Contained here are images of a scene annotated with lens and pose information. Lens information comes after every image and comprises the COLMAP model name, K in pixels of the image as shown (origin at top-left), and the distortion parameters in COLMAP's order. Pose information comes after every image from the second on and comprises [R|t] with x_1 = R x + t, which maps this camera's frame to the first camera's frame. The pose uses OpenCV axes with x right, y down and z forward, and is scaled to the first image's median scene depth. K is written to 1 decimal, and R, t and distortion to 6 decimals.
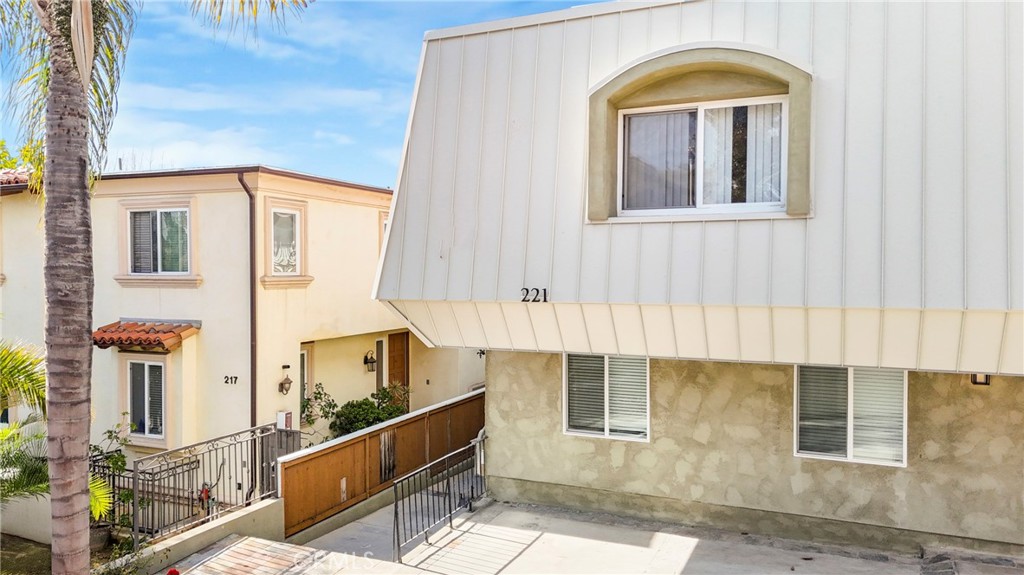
lens RADIAL K [[757.9, 0, 509.1], [0, 757.9, 283.9], [0, 0, 1]] dist [0.075983, -0.069319]
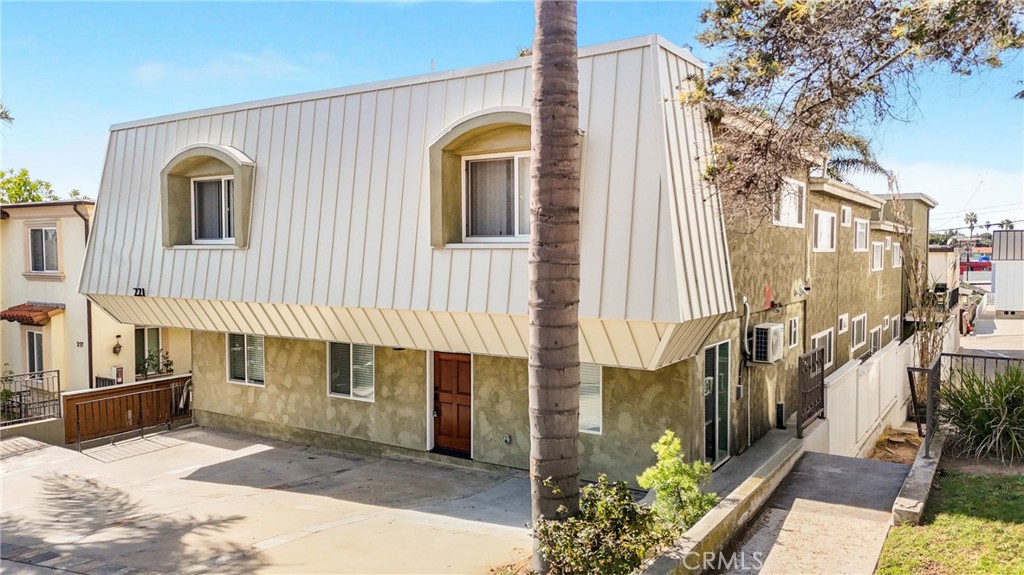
lens RADIAL K [[757.9, 0, 518.8], [0, 757.9, 281.0], [0, 0, 1]] dist [0.075983, -0.069319]
pose [[0.987169, 0.009443, -0.159402, 0.959979], [-0.007497, 0.999890, 0.012808, -0.030104], [0.159506, -0.011449, 0.987131, -0.445700]]
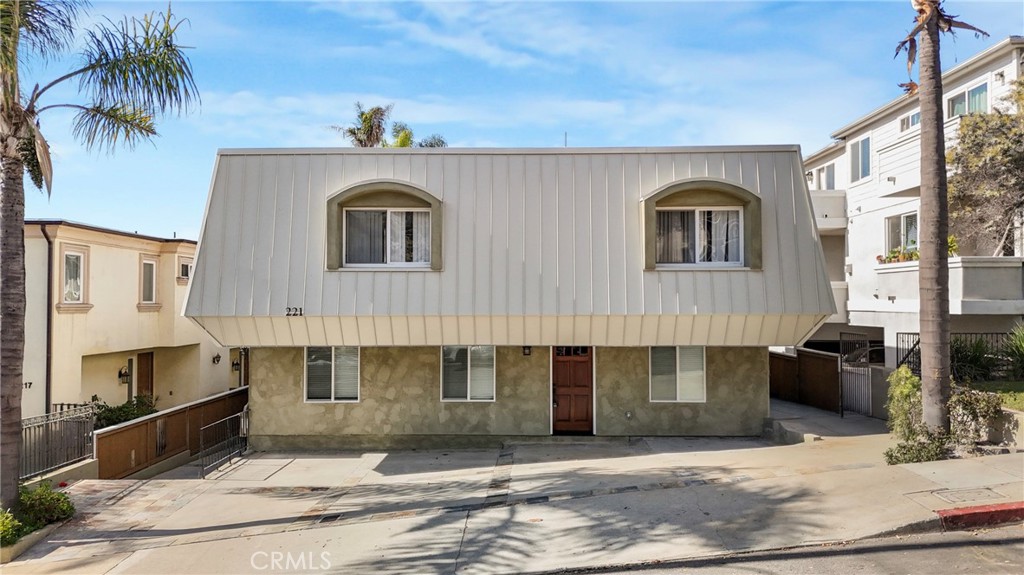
lens RADIAL K [[757.9, 0, 516.2], [0, 757.9, 284.8], [0, 0, 1]] dist [0.075983, -0.069319]
pose [[0.920550, 0.008978, 0.390522, -0.155346], [0.008770, 0.999009, -0.043639, 0.029160], [-0.390526, 0.043597, 0.919559, -0.686241]]
